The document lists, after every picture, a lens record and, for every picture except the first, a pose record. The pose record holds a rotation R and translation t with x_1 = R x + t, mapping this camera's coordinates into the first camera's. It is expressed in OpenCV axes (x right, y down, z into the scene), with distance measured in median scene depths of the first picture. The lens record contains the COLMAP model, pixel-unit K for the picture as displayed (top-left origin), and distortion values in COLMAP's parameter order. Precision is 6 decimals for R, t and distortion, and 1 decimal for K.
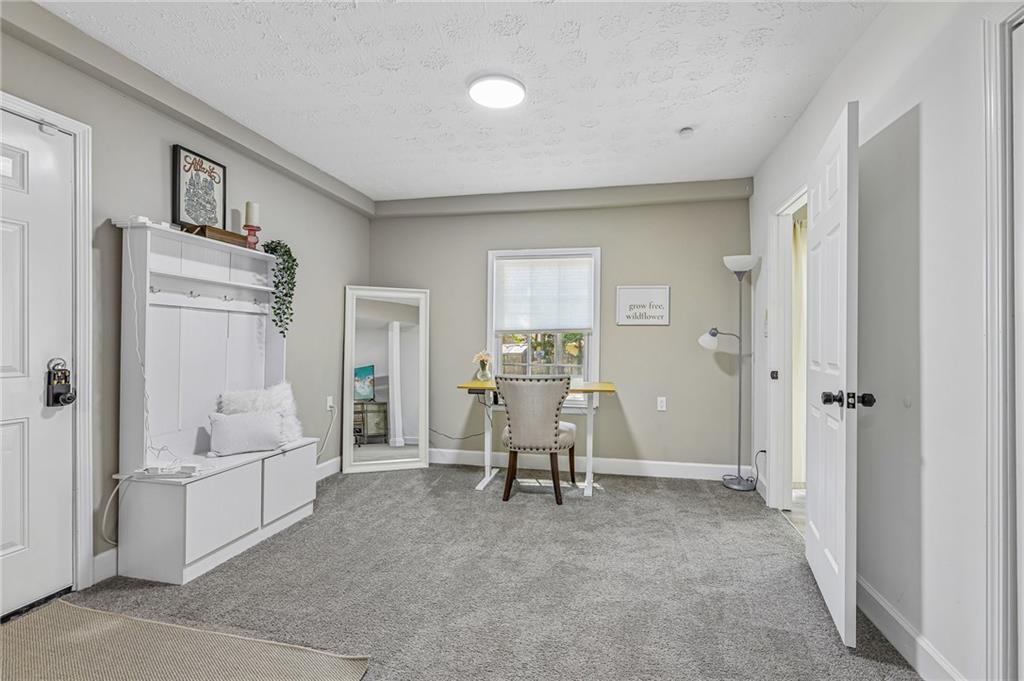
lens RADIAL K [[467.1, 0, 516.1], [0, 467.1, 346.0], [0, 0, 1]] dist [-0.001660, 0.002695]
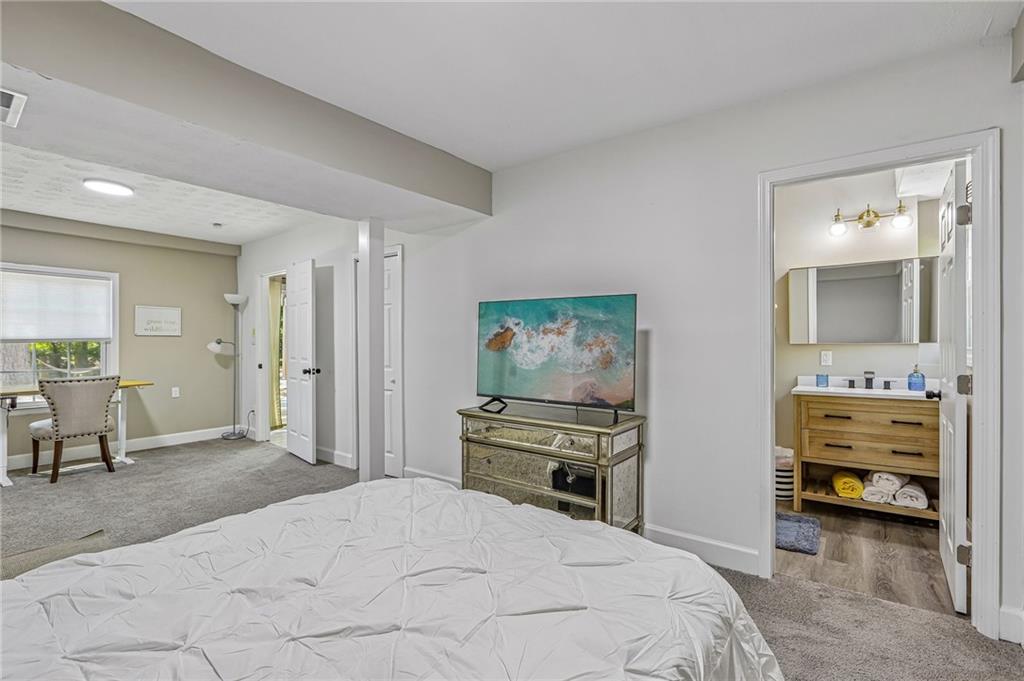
lens RADIAL K [[467.1, 0, 518.0], [0, 467.1, 338.7], [0, 0, 1]] dist [-0.001660, 0.002695]
pose [[0.410059, 0.000595, 0.912059, -0.632626], [0.009580, 0.999942, -0.004960, -0.023574], [-0.912009, 0.010772, 0.410029, -0.591910]]
